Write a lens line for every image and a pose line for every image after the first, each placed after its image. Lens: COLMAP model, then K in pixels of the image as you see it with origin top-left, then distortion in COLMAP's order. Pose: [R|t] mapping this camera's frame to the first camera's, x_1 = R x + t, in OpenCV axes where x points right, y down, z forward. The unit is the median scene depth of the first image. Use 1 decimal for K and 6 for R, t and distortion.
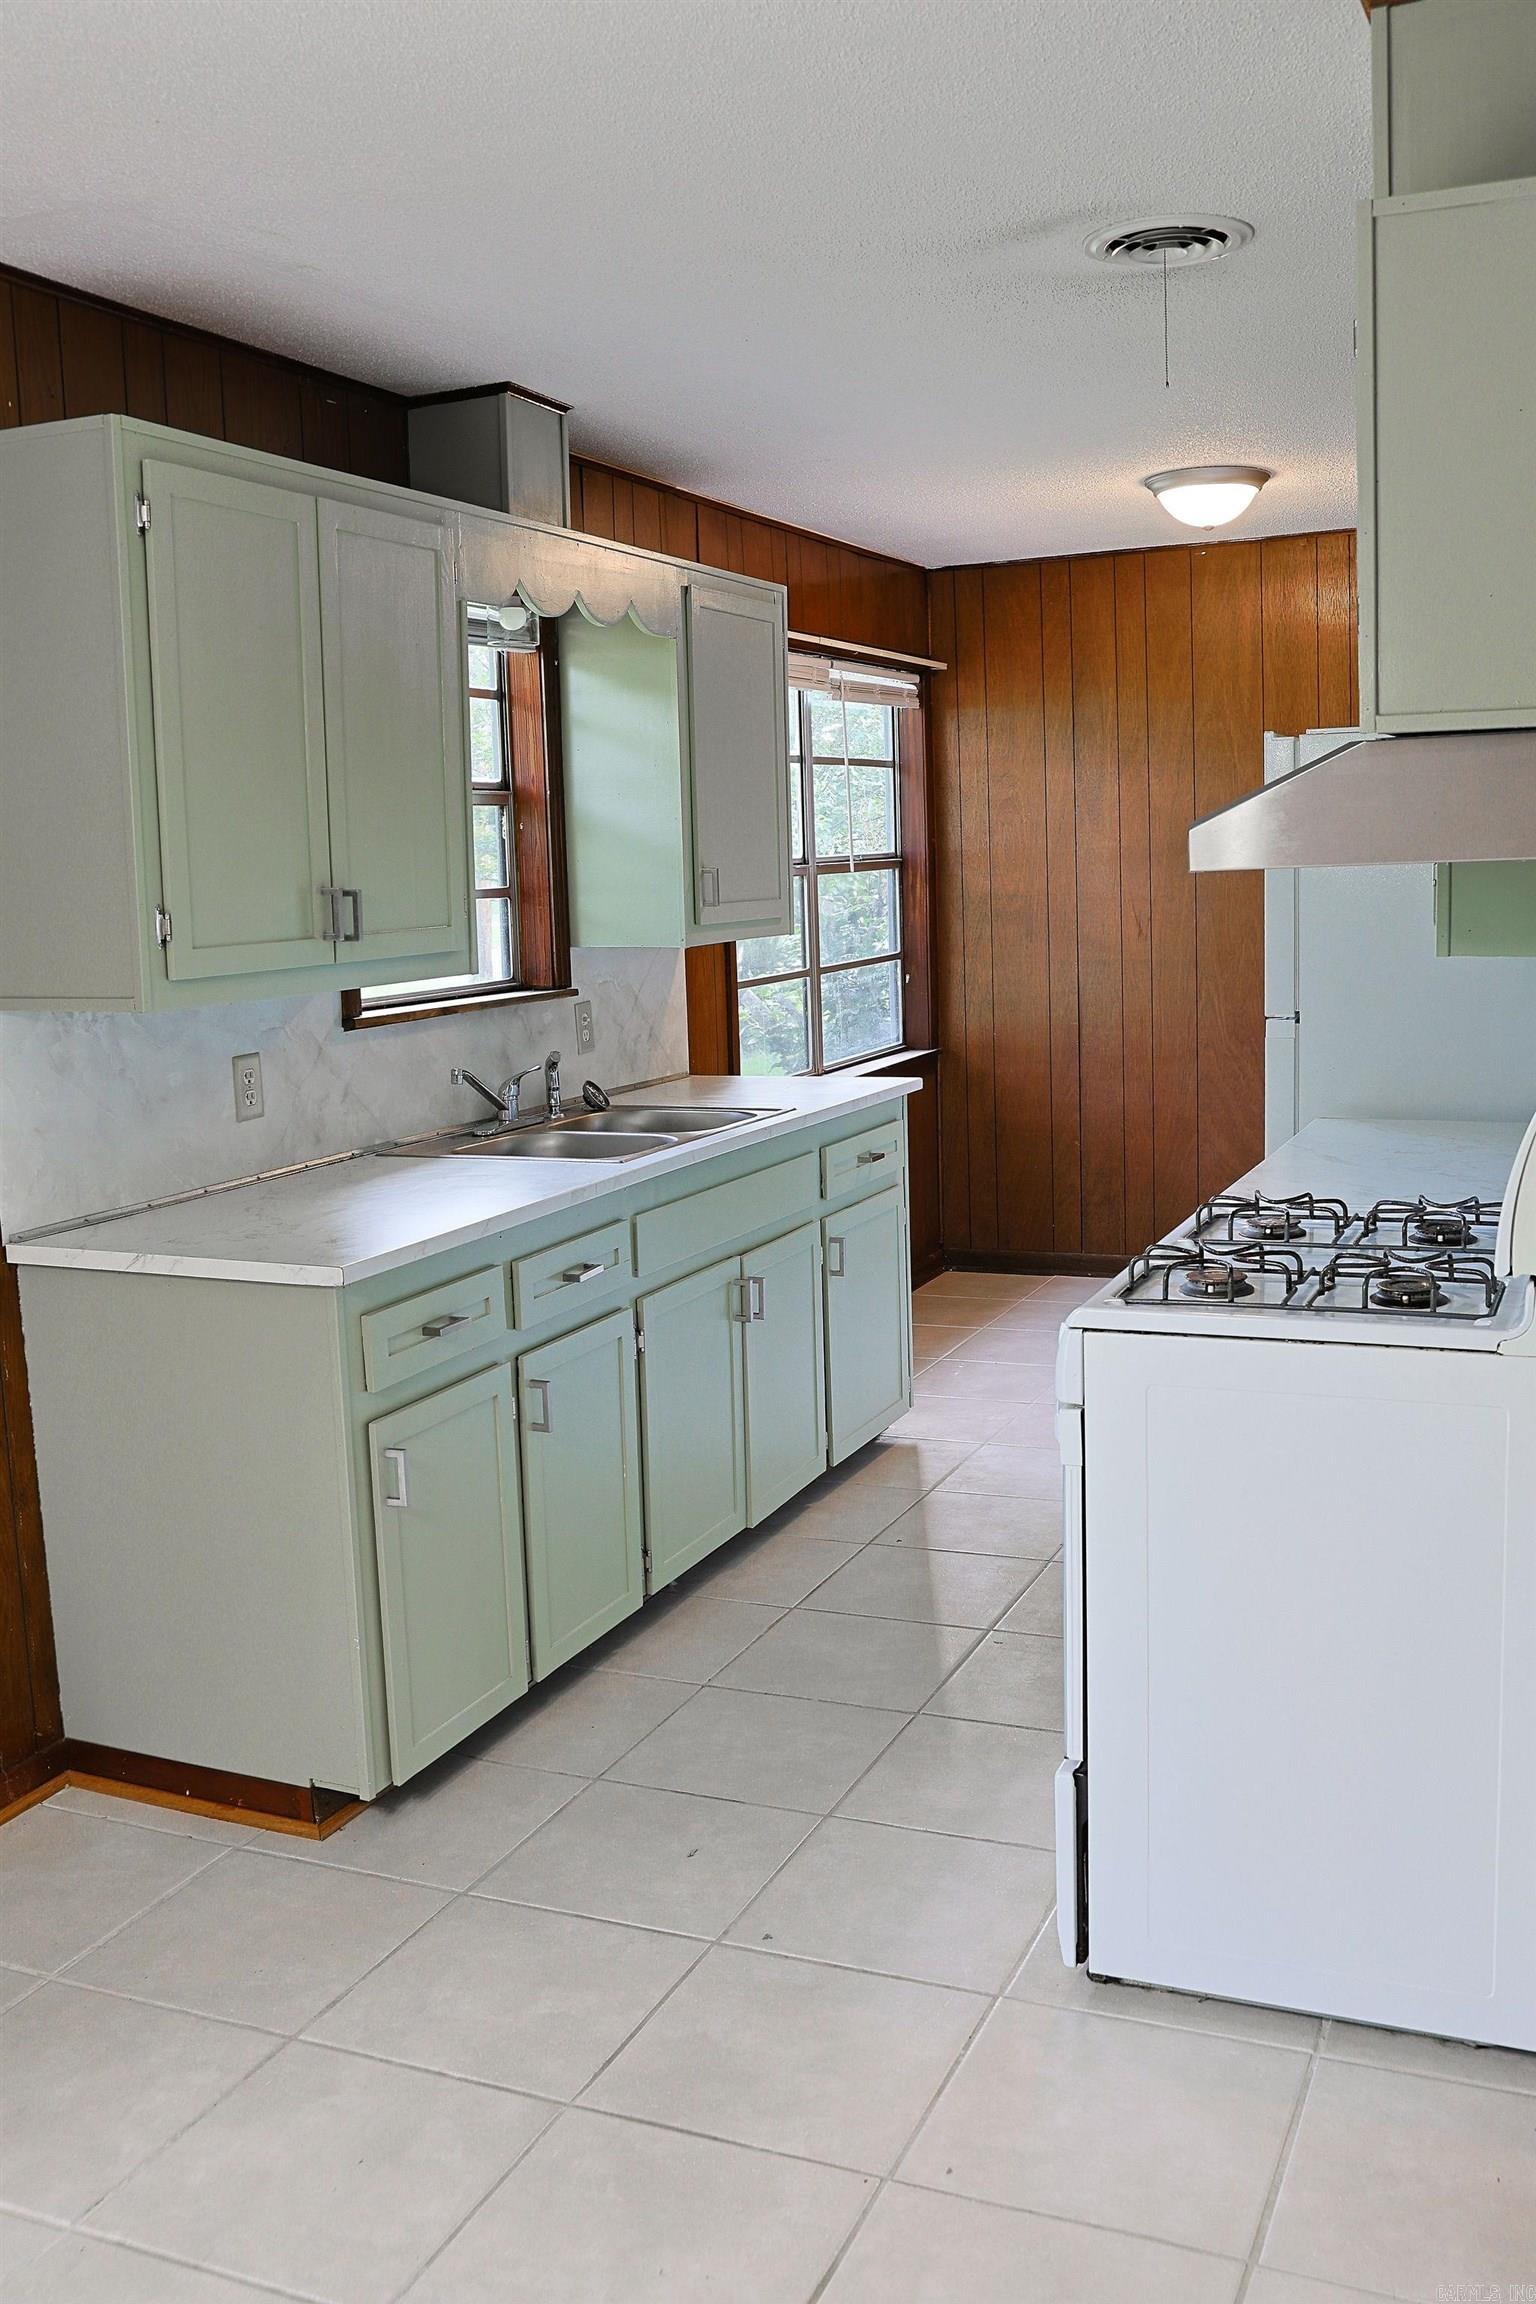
lens RADIAL K [[2076.2, 0, 768.0], [0, 2076.2, 1152.0], [0, 0, 1]] dist [-0.103594, 0.102359]
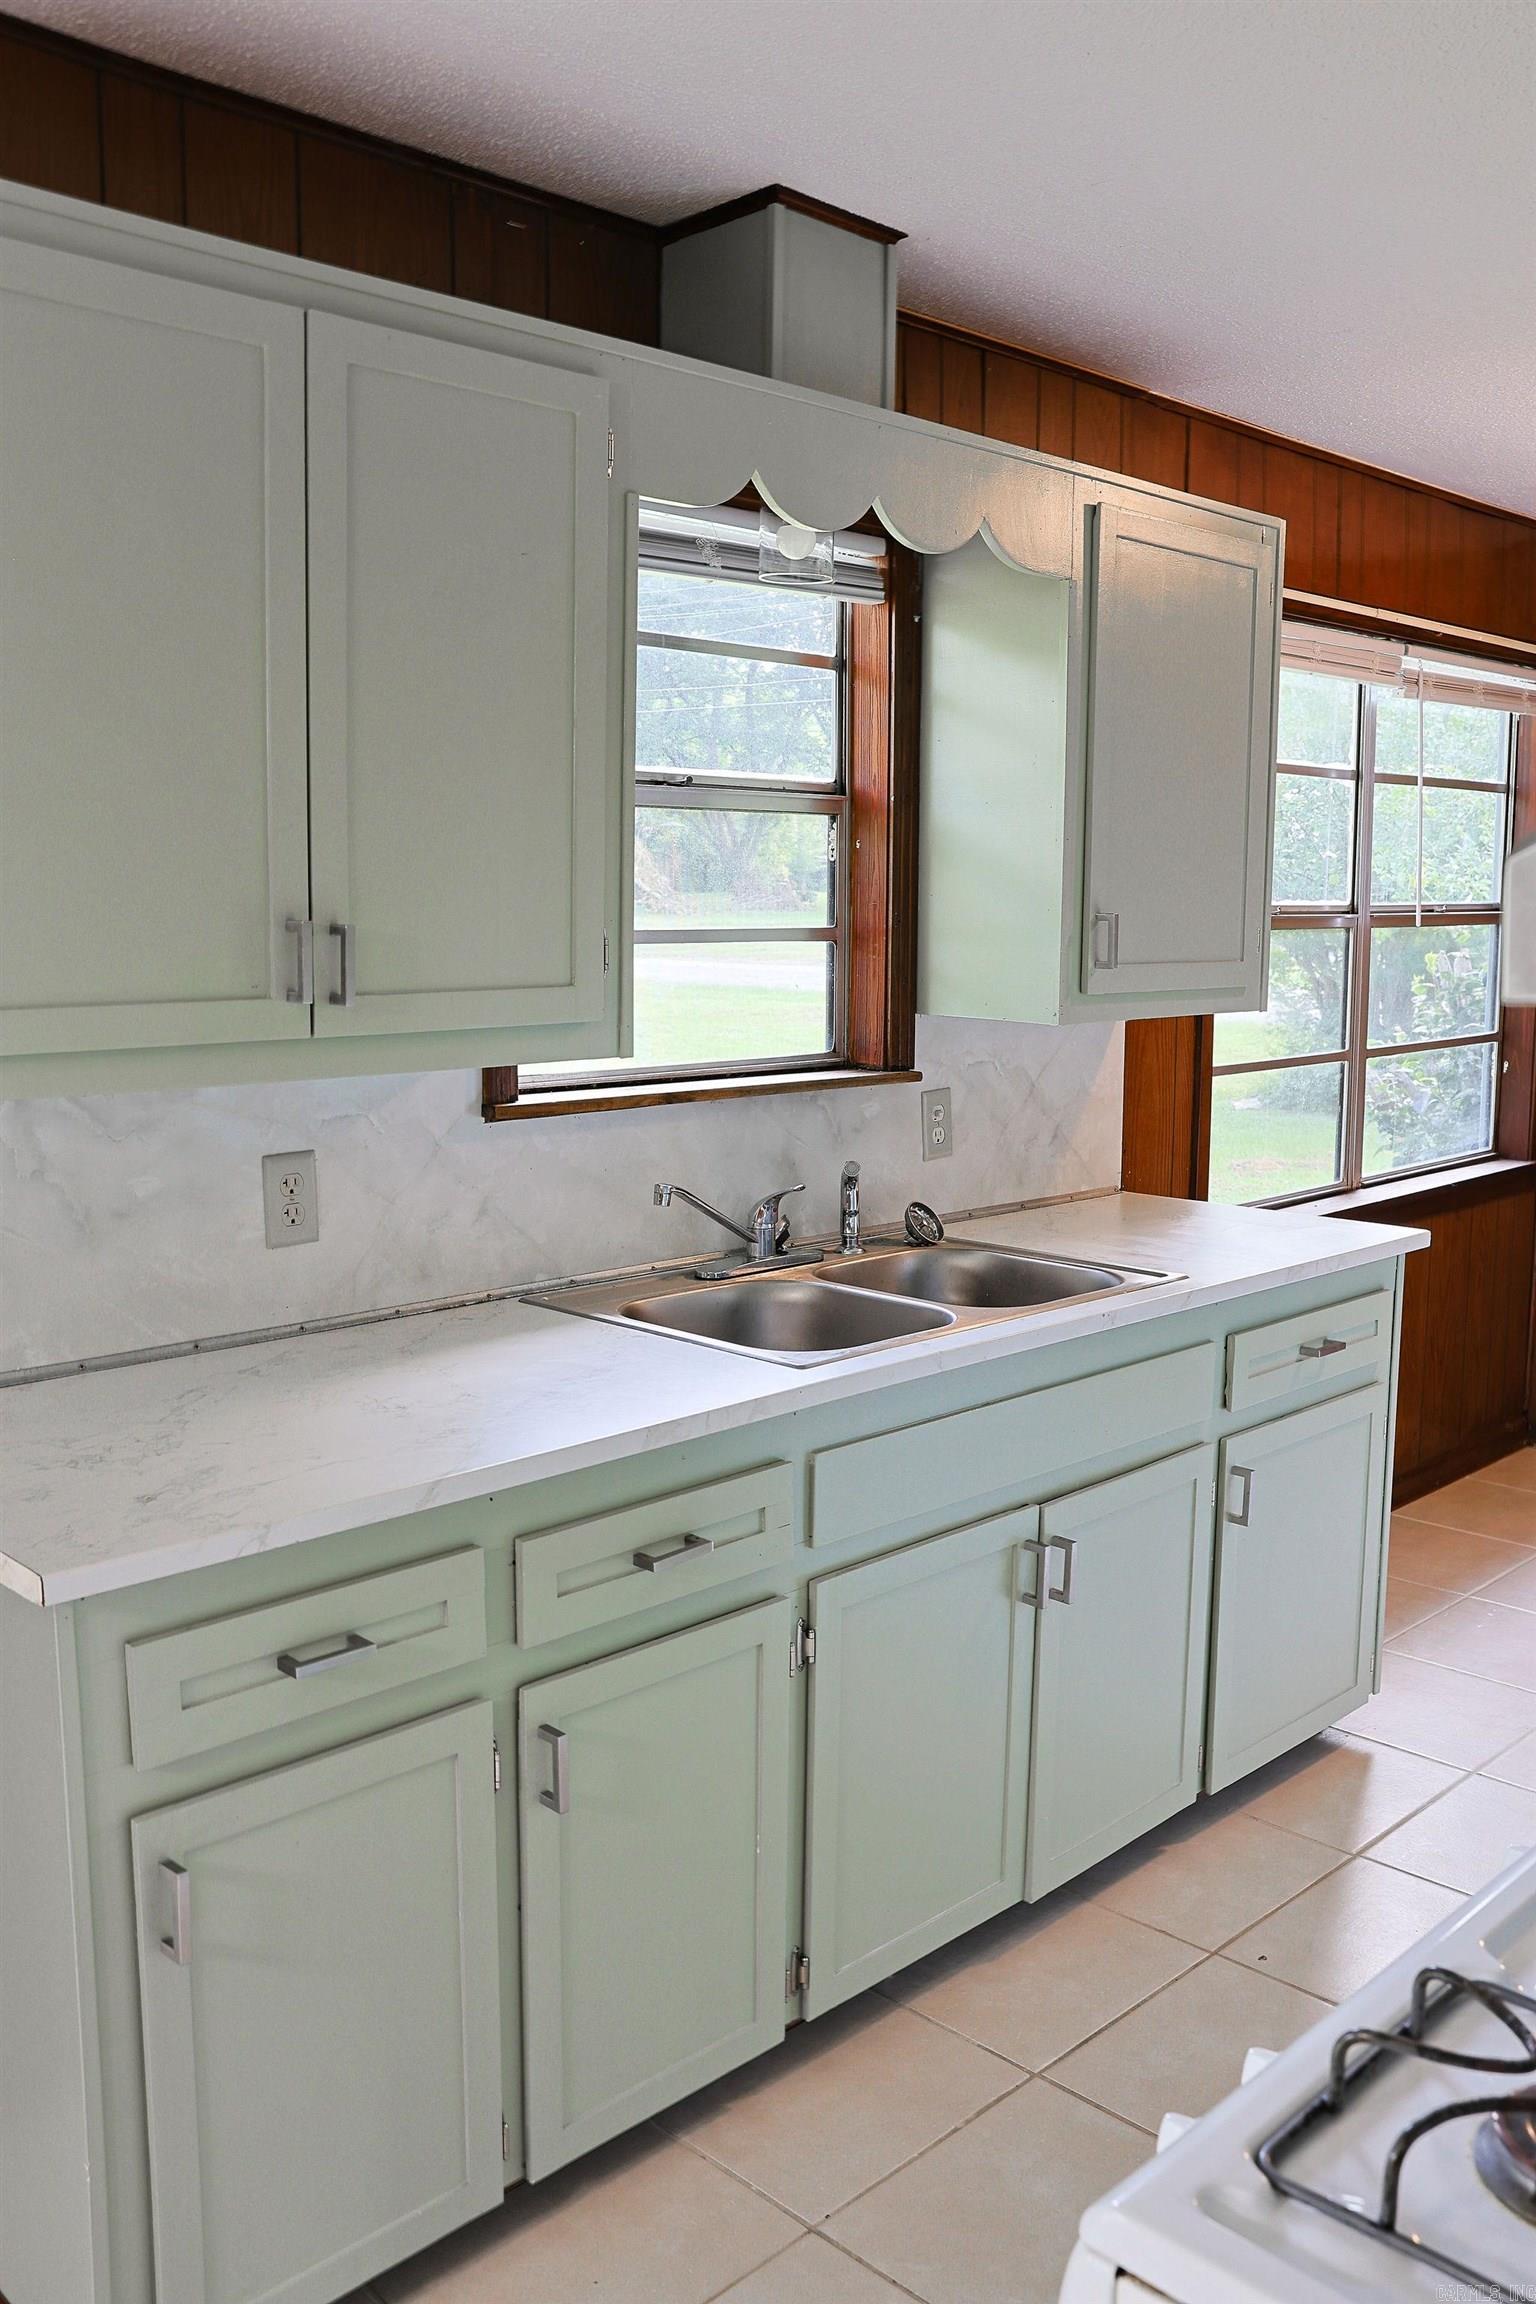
lens RADIAL K [[1956.1, 0, 775.8], [0, 1956.1, 1147.3], [0, 0, 1]] dist [-0.105307, 0.120285]
pose [[0.932393, 0.085159, -0.351271, 0.112841], [-0.087748, 0.996106, 0.008573, -0.059388], [0.350633, 0.022830, 0.936235, 0.379583]]
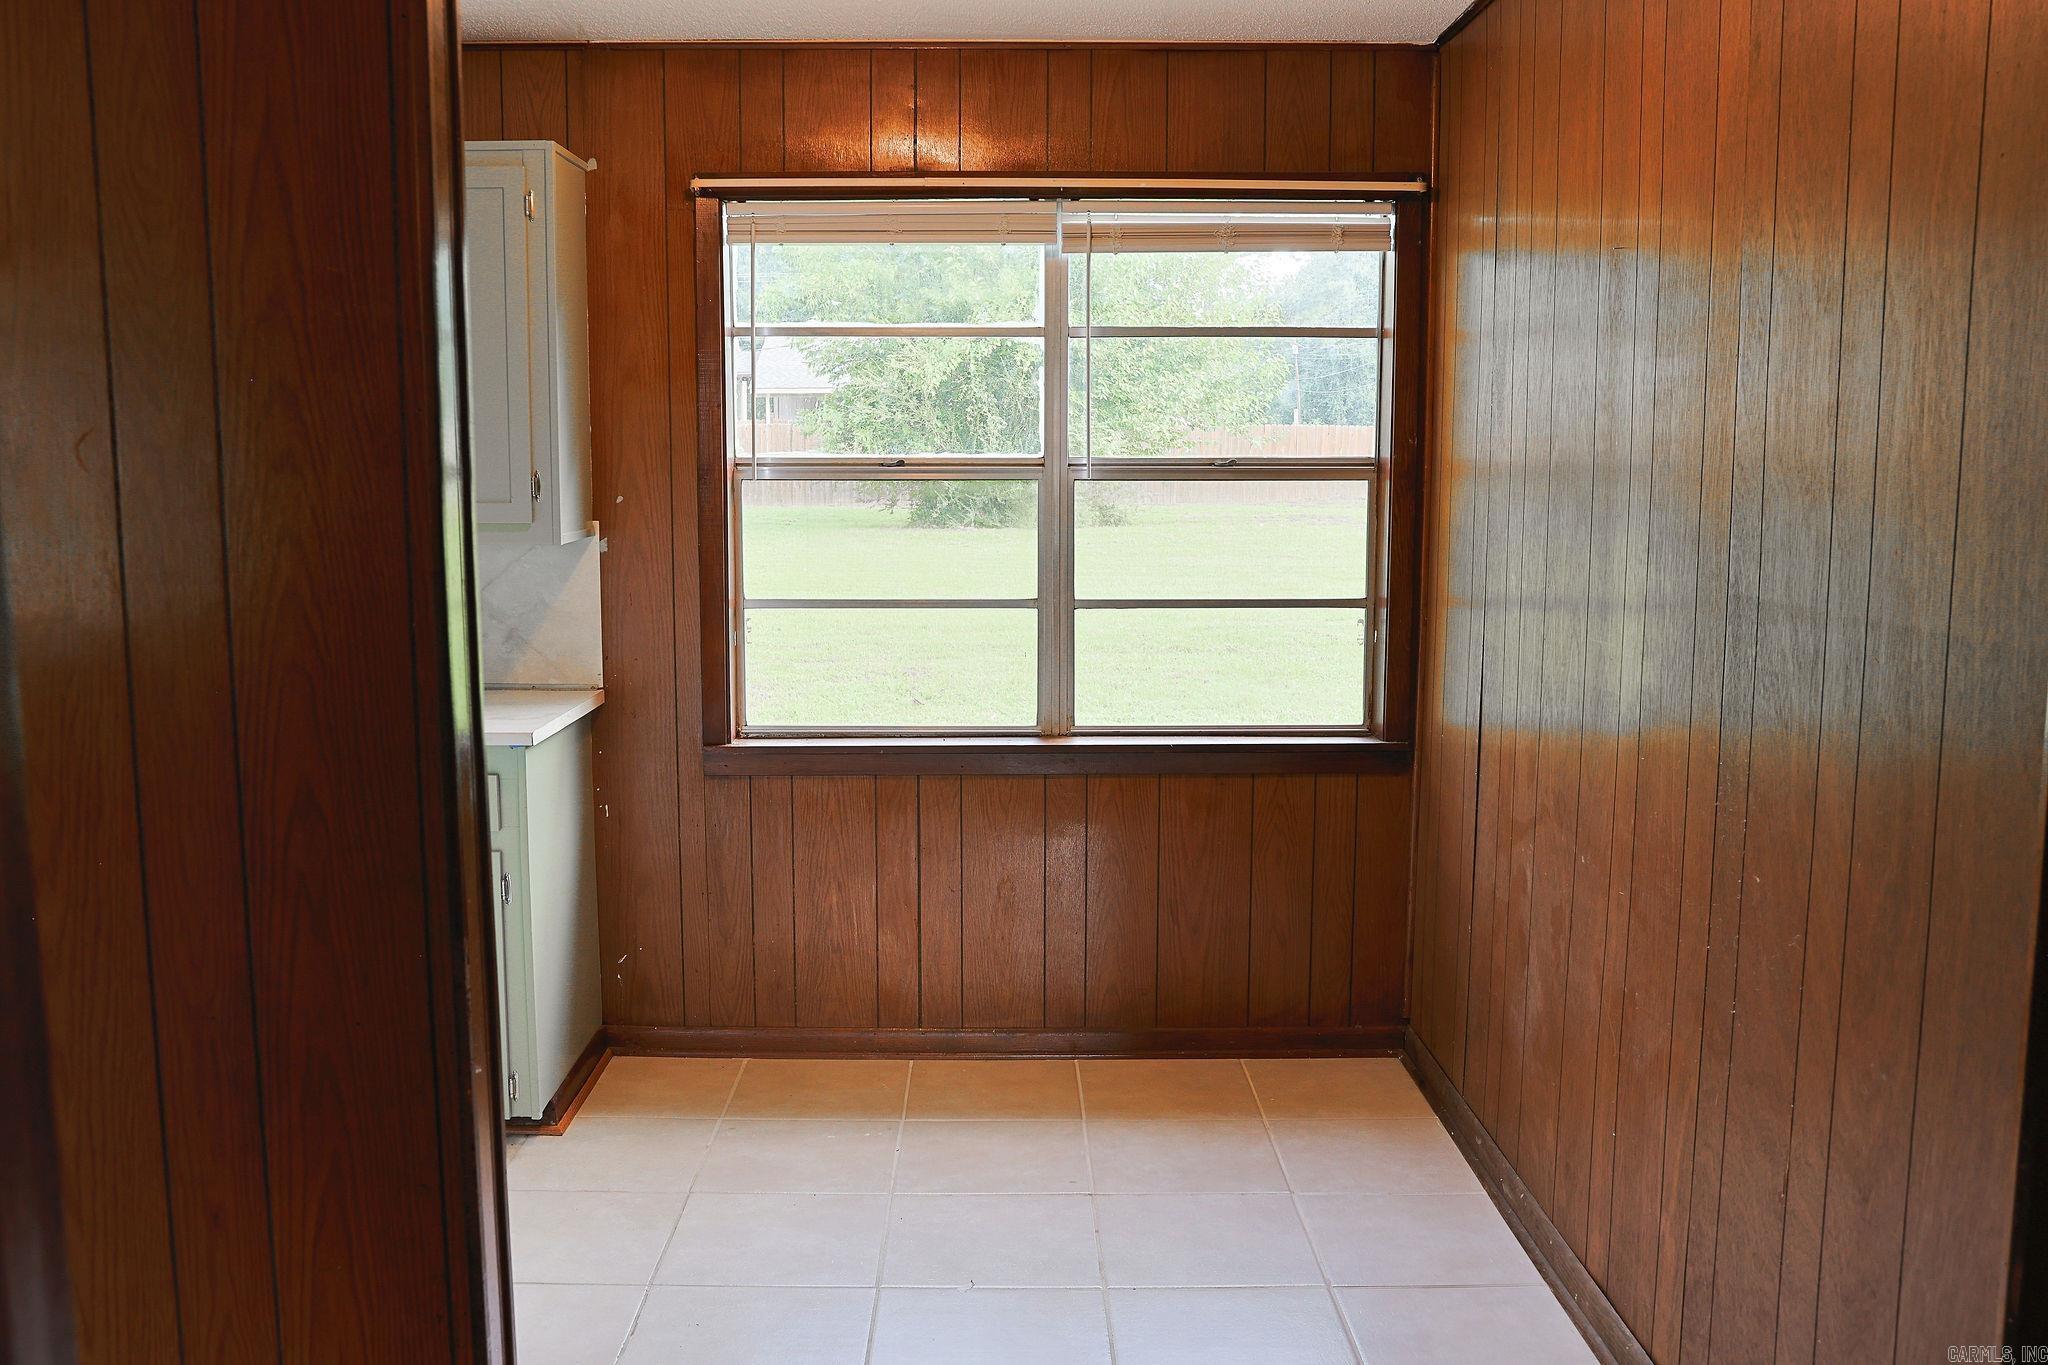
lens RADIAL K [[1757.6, 0, 1018.7], [0, 1757.6, 677.2], [0, 0, 1]] dist [-0.101703, 0.139349]
pose [[0.404787, 0.148769, -0.902228, 0.910362], [-0.147293, 0.984400, 0.096235, -0.178618], [0.902470, 0.093937, 0.420385, 1.047002]]
